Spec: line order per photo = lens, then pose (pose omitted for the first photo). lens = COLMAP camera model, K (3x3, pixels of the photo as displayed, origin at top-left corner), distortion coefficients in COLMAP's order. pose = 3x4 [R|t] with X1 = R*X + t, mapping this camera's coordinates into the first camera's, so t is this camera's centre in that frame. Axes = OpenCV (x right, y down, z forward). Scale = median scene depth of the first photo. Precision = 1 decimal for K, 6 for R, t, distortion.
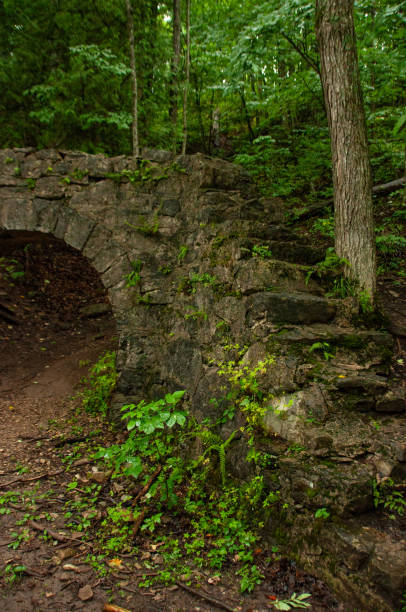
lens RADIAL K [[481.4, 0, 203.0], [0, 481.4, 306.0], [0, 0, 1]] dist [-0.140616, 0.102922]
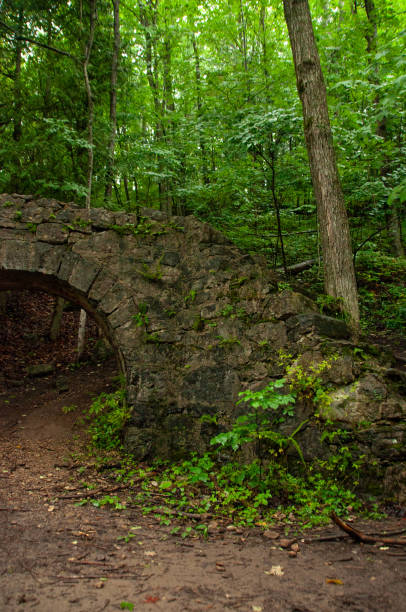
lens RADIAL K [[481.4, 0, 203.0], [0, 481.4, 306.0], [0, 0, 1]] dist [-0.140616, 0.102922]
pose [[0.943611, 0.043033, 0.328246, -0.364108], [0.026109, 0.978753, -0.203371, 0.135349], [-0.330024, 0.200474, 0.922439, -0.047026]]
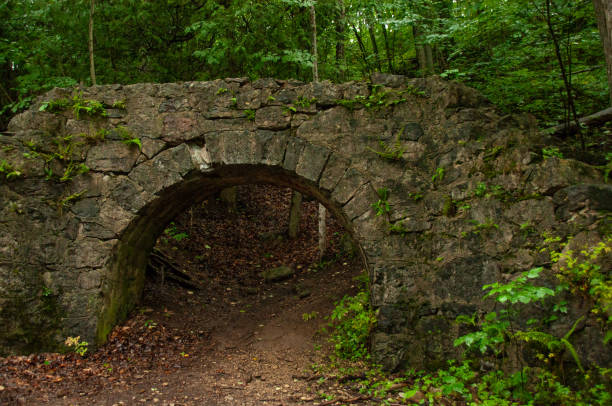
lens RADIAL K [[630.4, 0, 306.0], [0, 630.4, 203.0], [0, 0, 1]] dist [-0.047725, 0.259342]
pose [[0.997951, -0.049683, 0.040327, -0.333655], [0.056355, 0.980916, -0.186087, 0.150174], [-0.030312, 0.187978, 0.981705, -0.181697]]
